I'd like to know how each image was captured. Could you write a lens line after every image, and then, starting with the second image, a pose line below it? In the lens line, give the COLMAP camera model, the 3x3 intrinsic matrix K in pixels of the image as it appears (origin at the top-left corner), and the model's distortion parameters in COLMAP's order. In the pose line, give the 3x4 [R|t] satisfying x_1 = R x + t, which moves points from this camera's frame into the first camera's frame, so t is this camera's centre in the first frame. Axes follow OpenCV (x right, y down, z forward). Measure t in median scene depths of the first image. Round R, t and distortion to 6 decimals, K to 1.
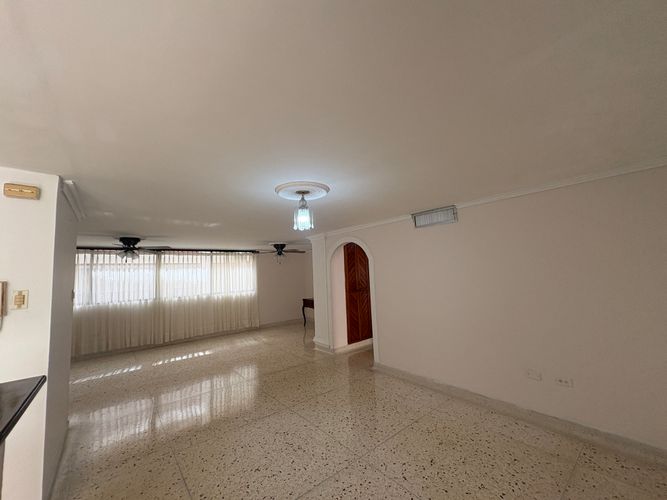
lens RADIAL K [[265.5, 0, 333.5], [0, 265.5, 250.0], [0, 0, 1]] dist [-0.000553, -0.000031]
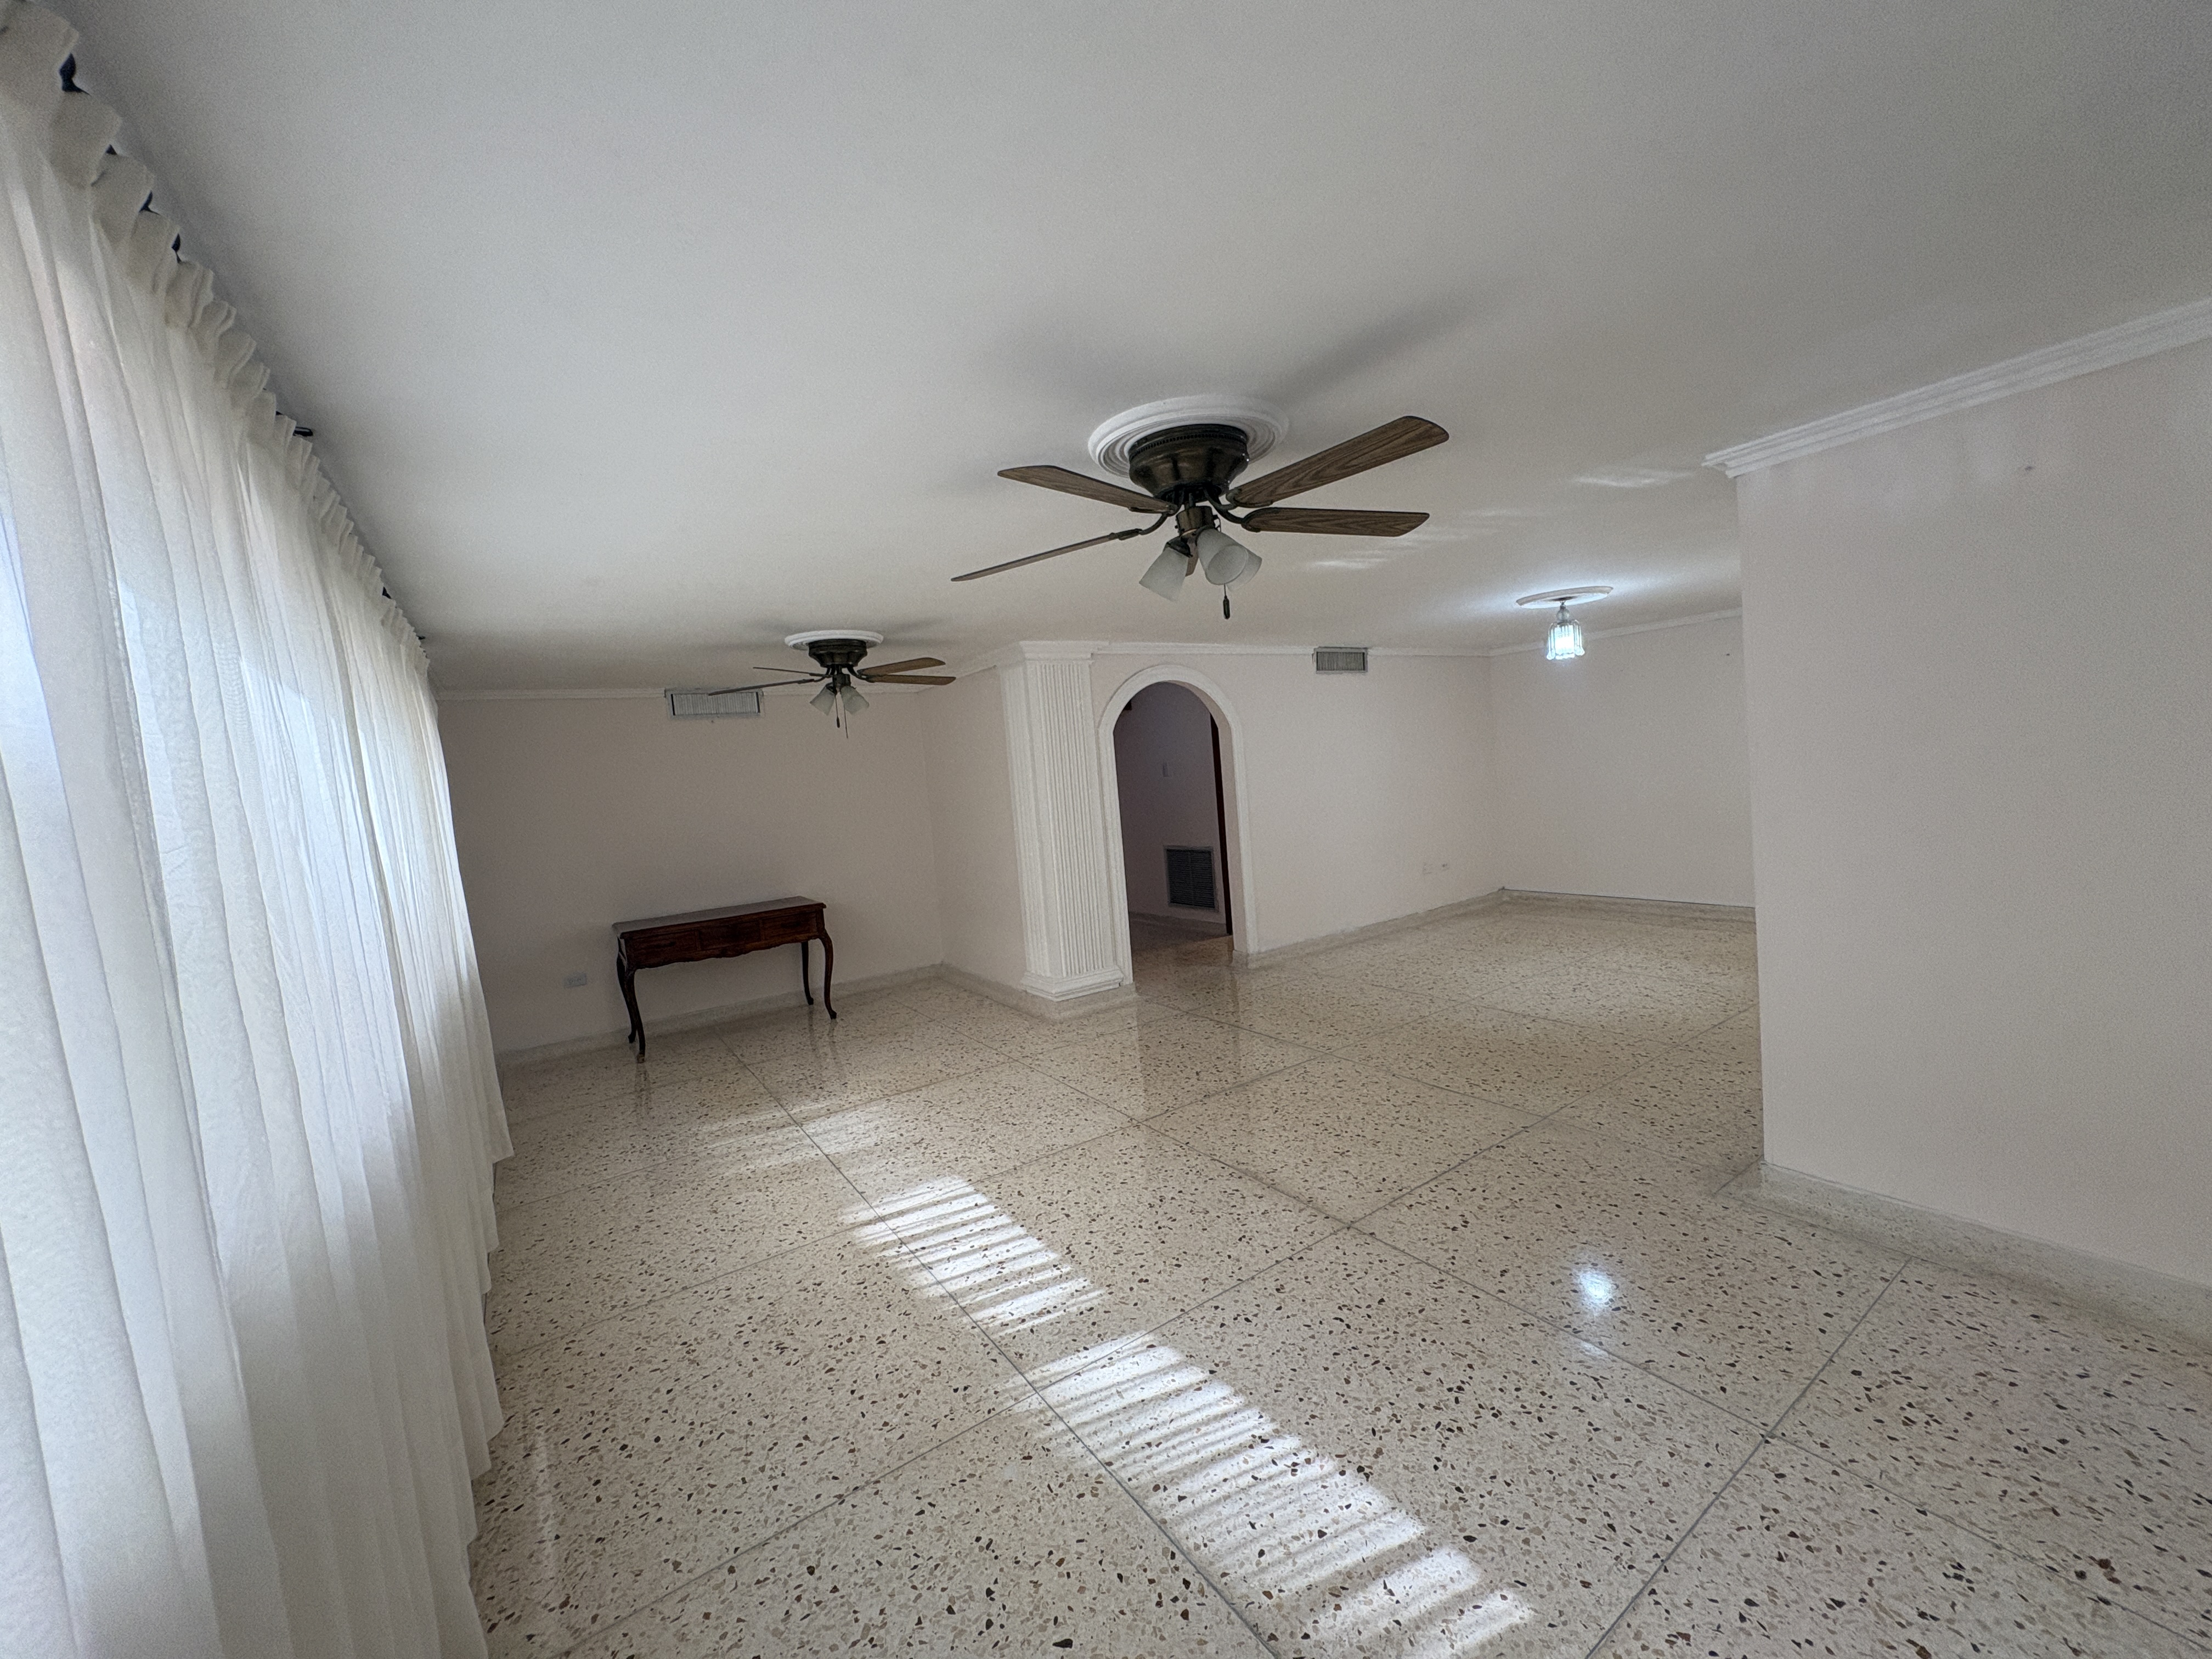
lens RADIAL K [[880.6, 0, 1106.0], [0, 880.6, 829.5], [0, 0, 1]] dist [-0.000553, -0.000031]
pose [[0.055151, -0.036546, 0.997809, -1.144580], [-0.015310, 0.999181, 0.037443, 0.129212], [-0.998361, -0.017342, 0.054546, 0.978903]]
